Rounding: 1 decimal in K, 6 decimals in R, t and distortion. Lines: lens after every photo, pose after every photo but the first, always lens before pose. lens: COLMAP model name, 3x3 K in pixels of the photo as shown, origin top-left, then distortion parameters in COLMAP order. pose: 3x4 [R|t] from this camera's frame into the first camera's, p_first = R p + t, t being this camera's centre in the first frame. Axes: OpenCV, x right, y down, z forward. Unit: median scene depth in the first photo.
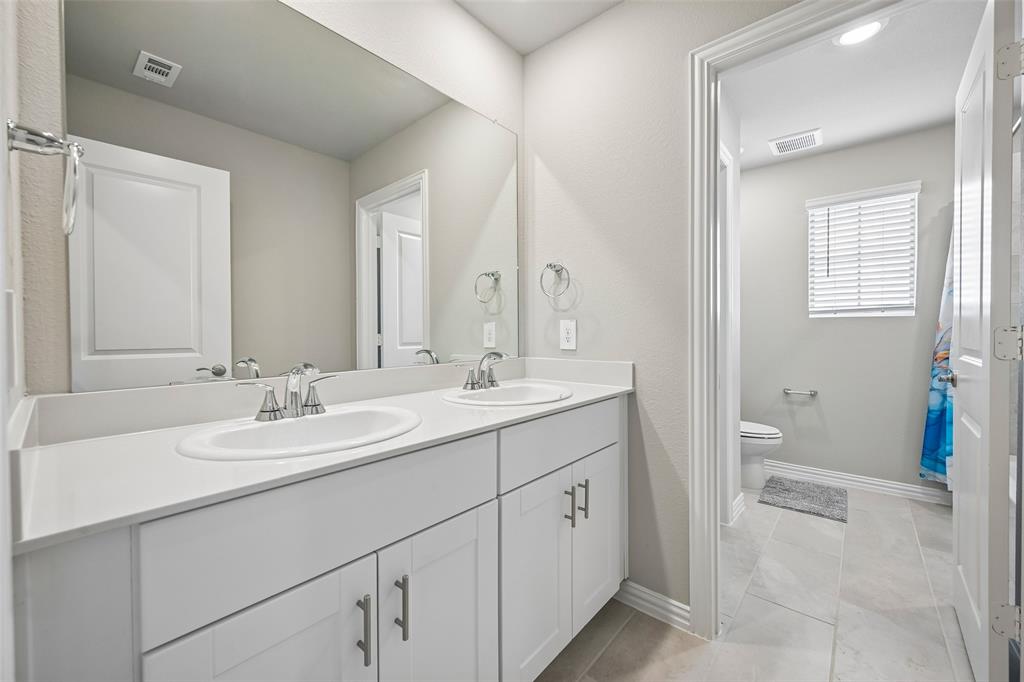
lens RADIAL K [[402.6, 0, 519.6], [0, 402.6, 337.1], [0, 0, 1]] dist [0.004540, 0.000265]
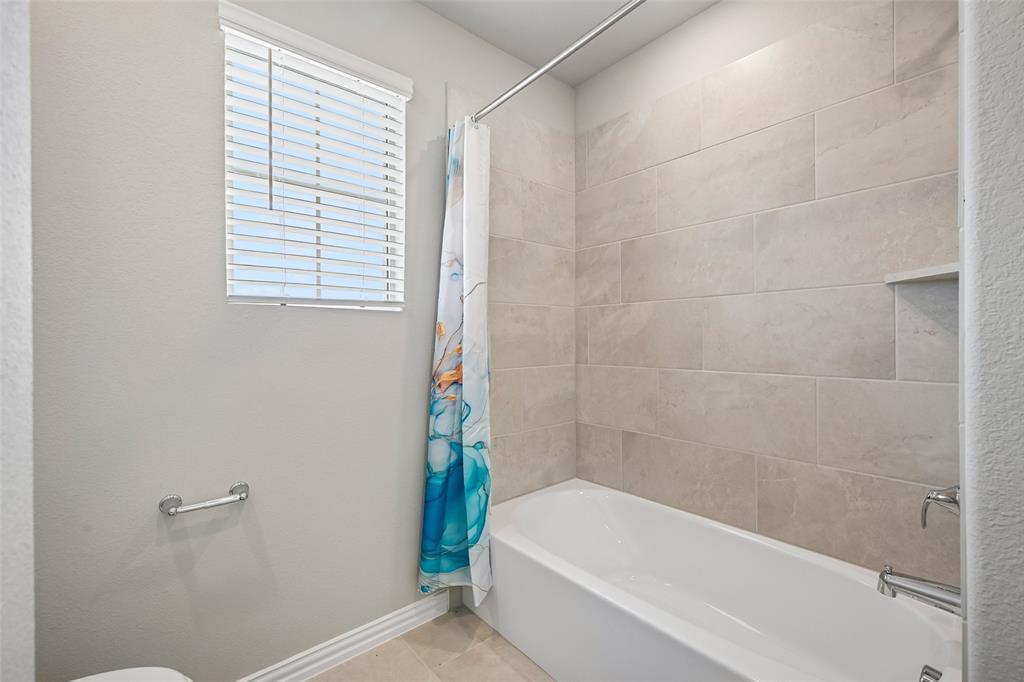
lens RADIAL K [[434.1, 0, 509.2], [0, 434.1, 341.5], [0, 0, 1]] dist [0.001681, -0.000404]
pose [[0.169790, 0.002337, 0.985477, 0.402845], [0.022980, 0.999716, -0.006330, -0.003586], [-0.985212, 0.023721, 0.169688, 0.766210]]
